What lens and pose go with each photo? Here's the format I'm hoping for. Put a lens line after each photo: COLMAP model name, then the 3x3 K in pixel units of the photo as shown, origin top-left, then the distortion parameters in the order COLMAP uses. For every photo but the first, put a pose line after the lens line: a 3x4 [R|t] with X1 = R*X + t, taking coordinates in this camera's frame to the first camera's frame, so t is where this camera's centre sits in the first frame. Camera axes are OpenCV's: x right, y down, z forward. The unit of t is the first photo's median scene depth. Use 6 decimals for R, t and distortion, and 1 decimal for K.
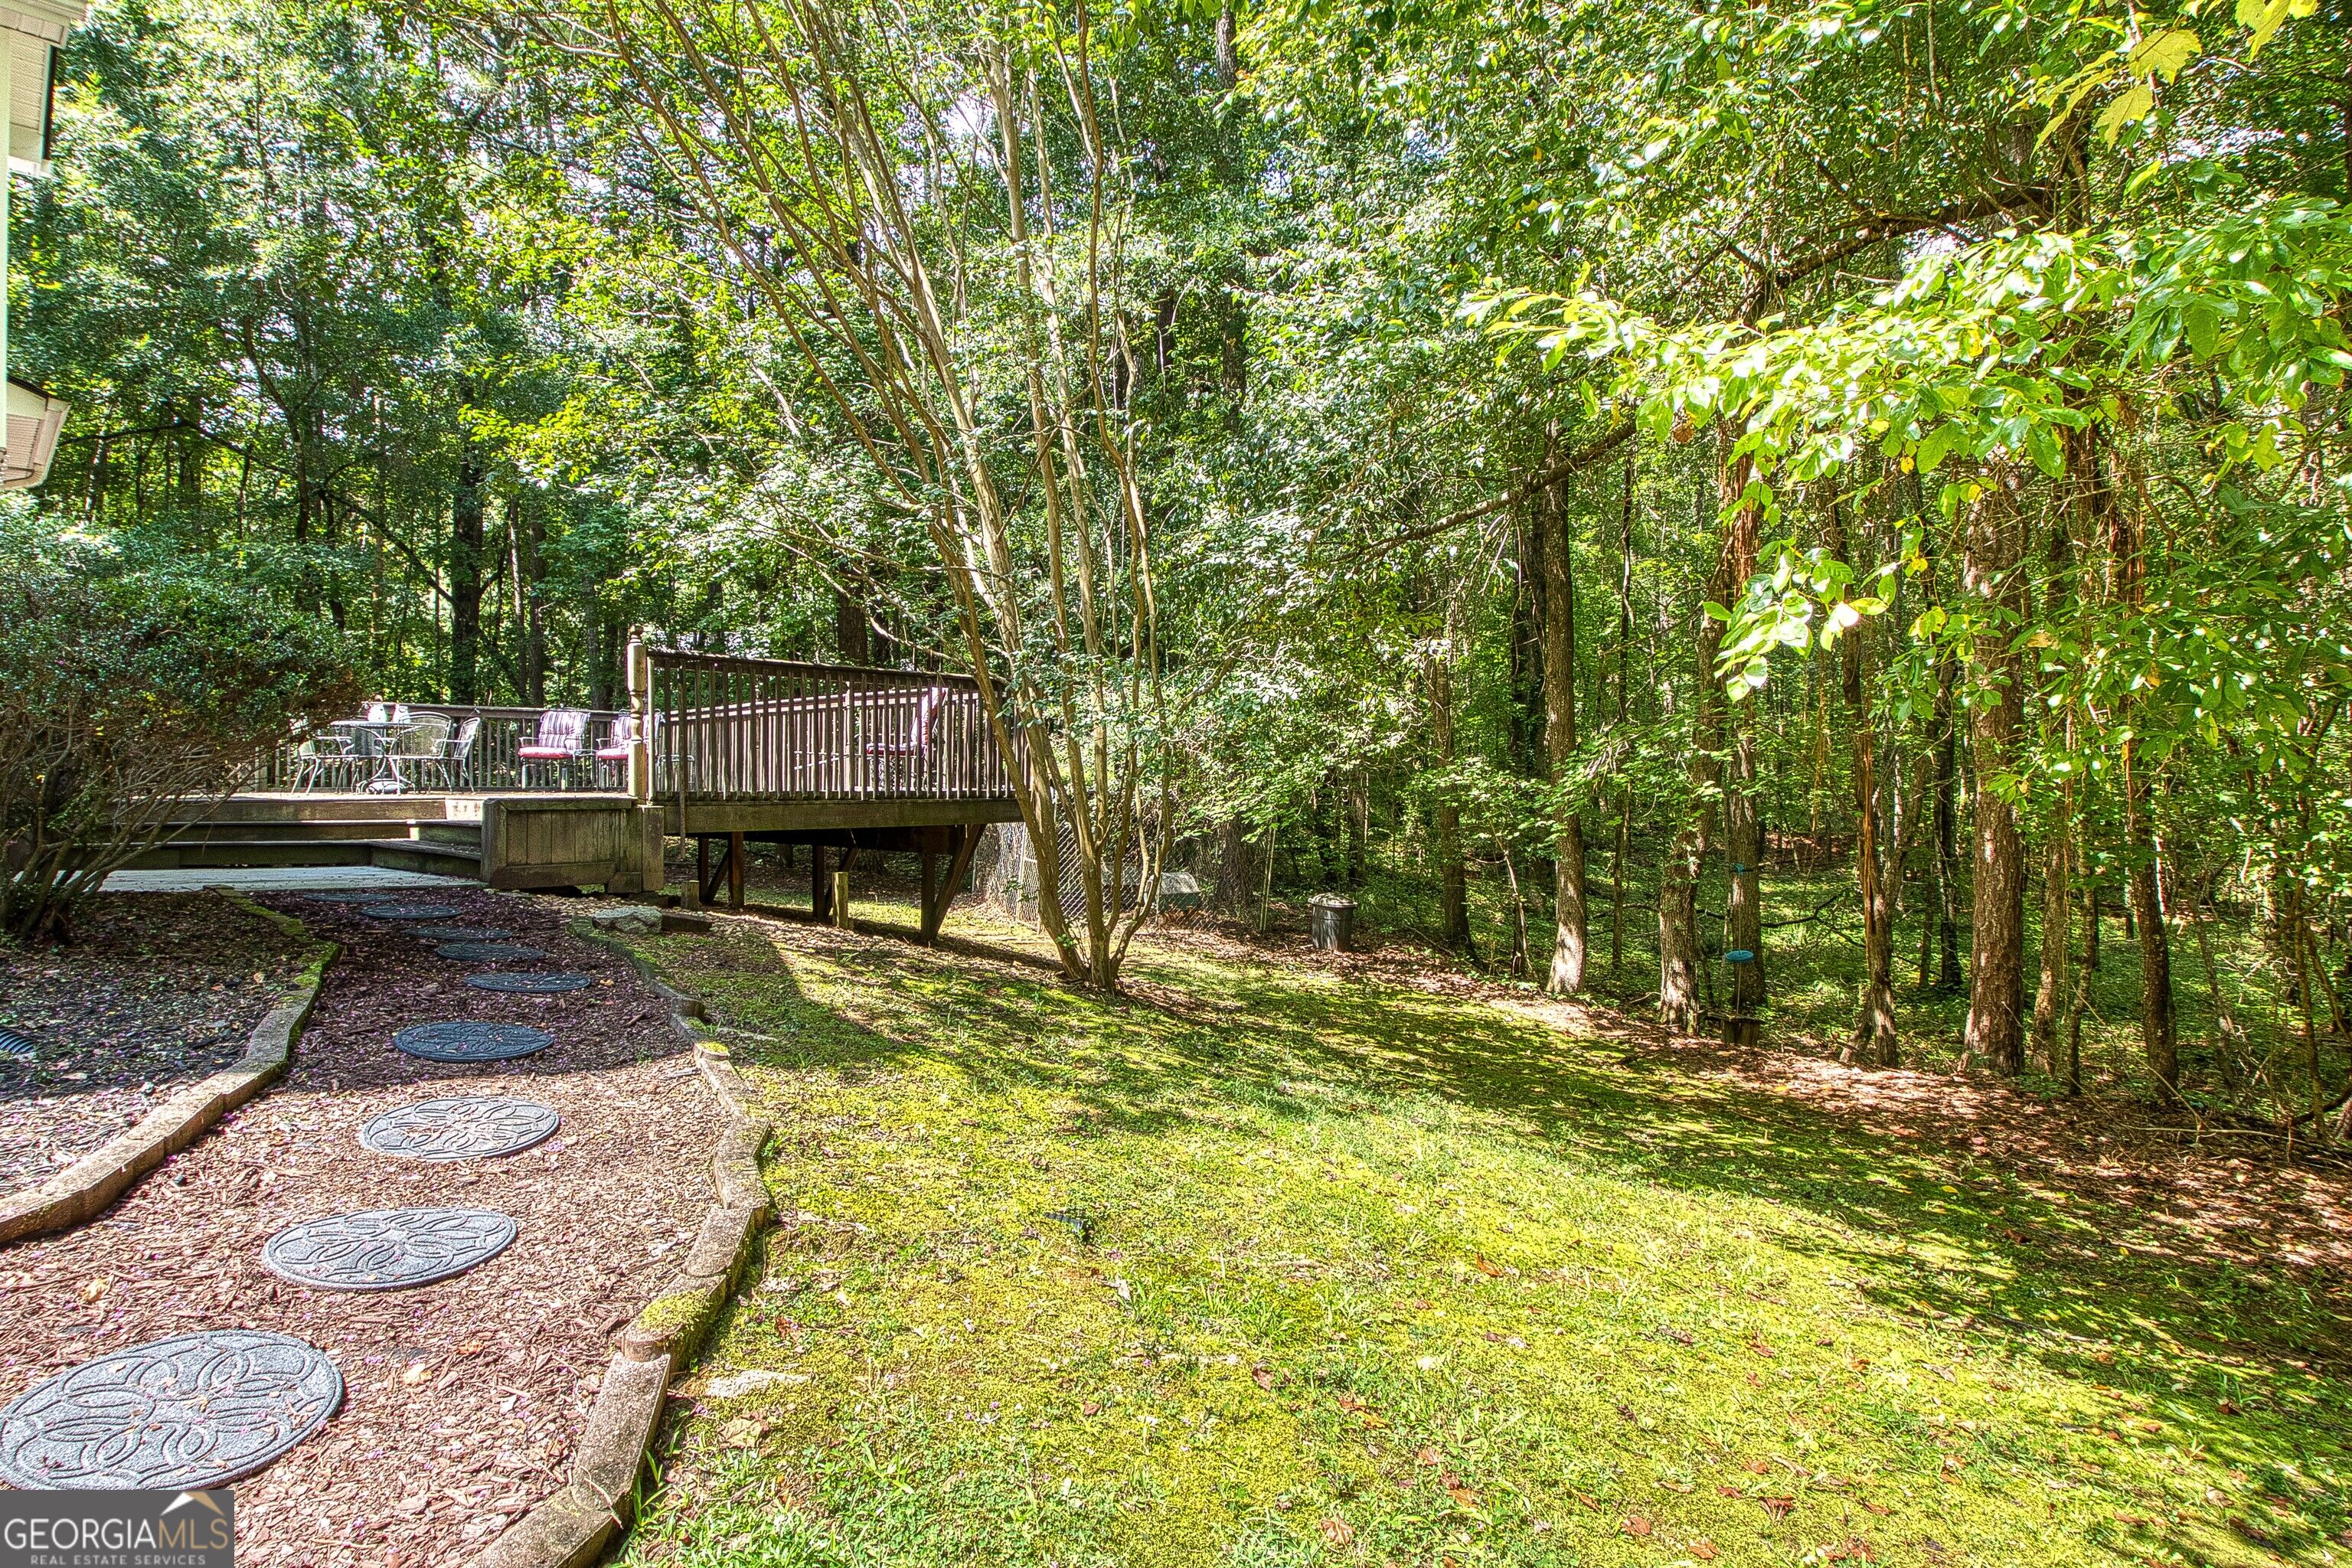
lens RADIAL K [[1201.5, 0, 1156.4], [0, 1201.5, 798.0], [0, 0, 1]] dist [-0.013485, -0.003919]
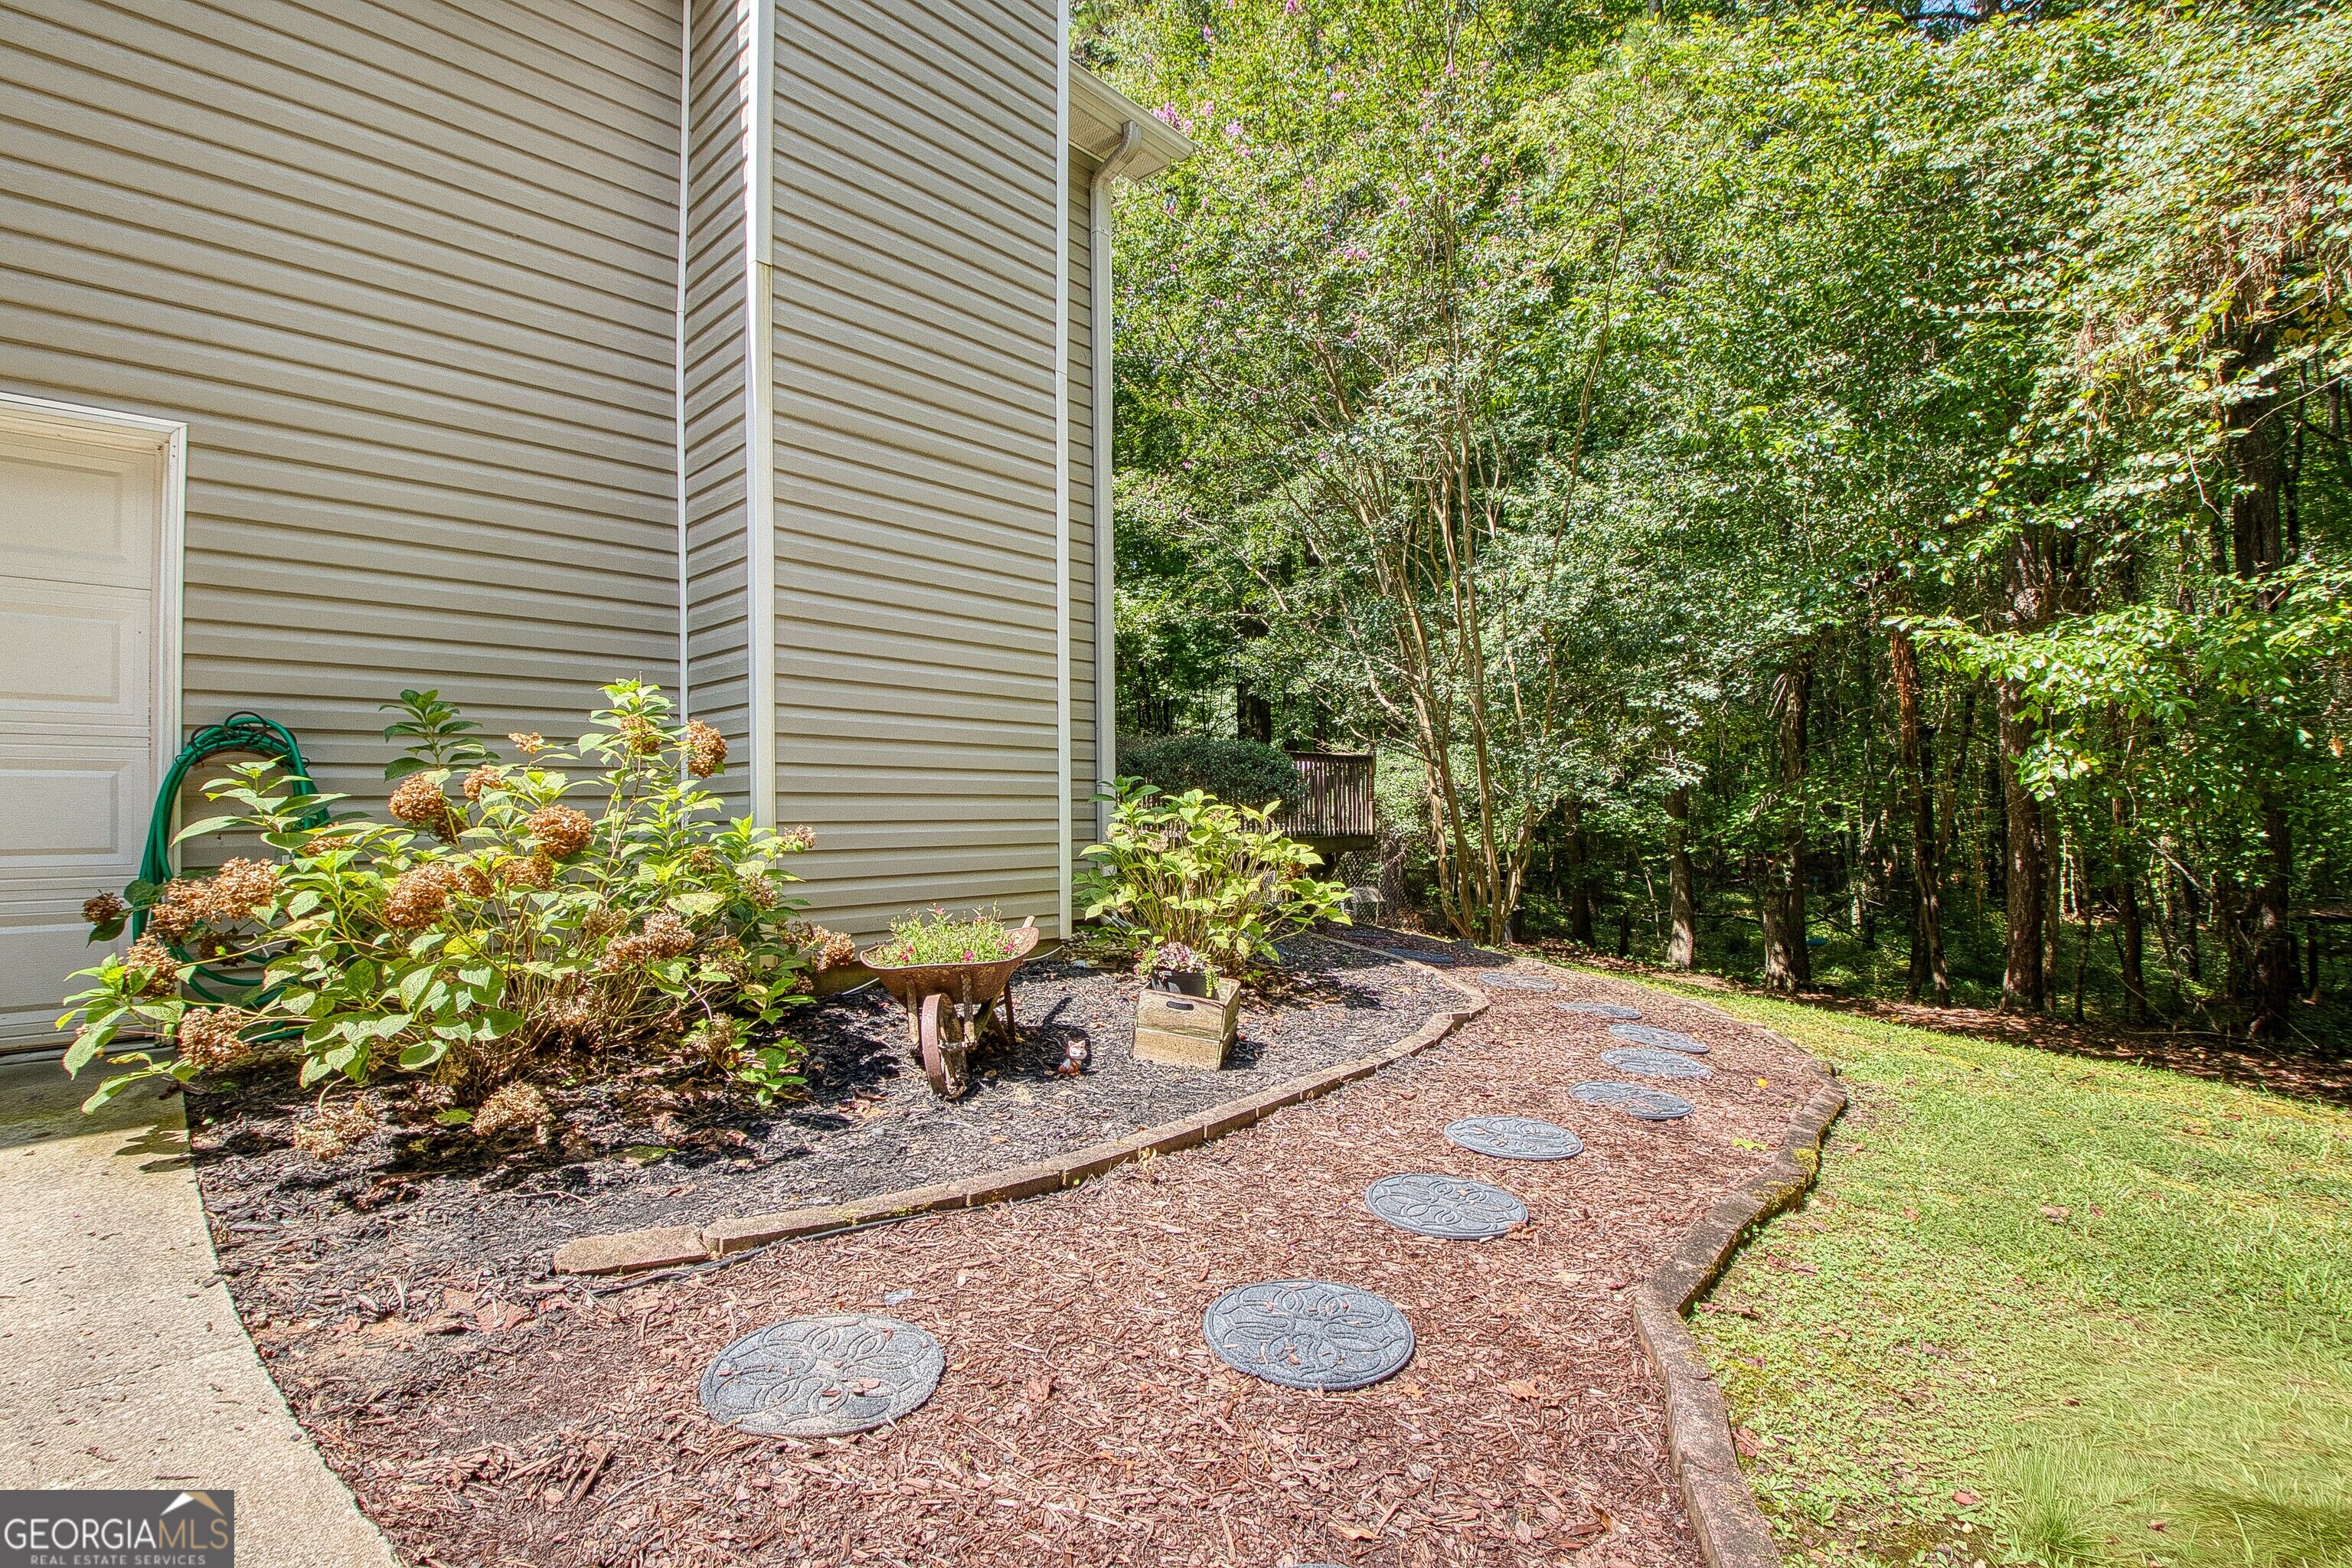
lens RADIAL K [[1059.9, 0, 1167.8], [0, 1059.9, 790.8], [0, 0, 1]] dist [-0.021852, -0.001333]
pose [[0.999984, -0.004355, 0.003539, -0.301357], [0.004468, 0.999465, -0.032408, -0.009390], [-0.003396, 0.032423, 0.999468, -0.259364]]
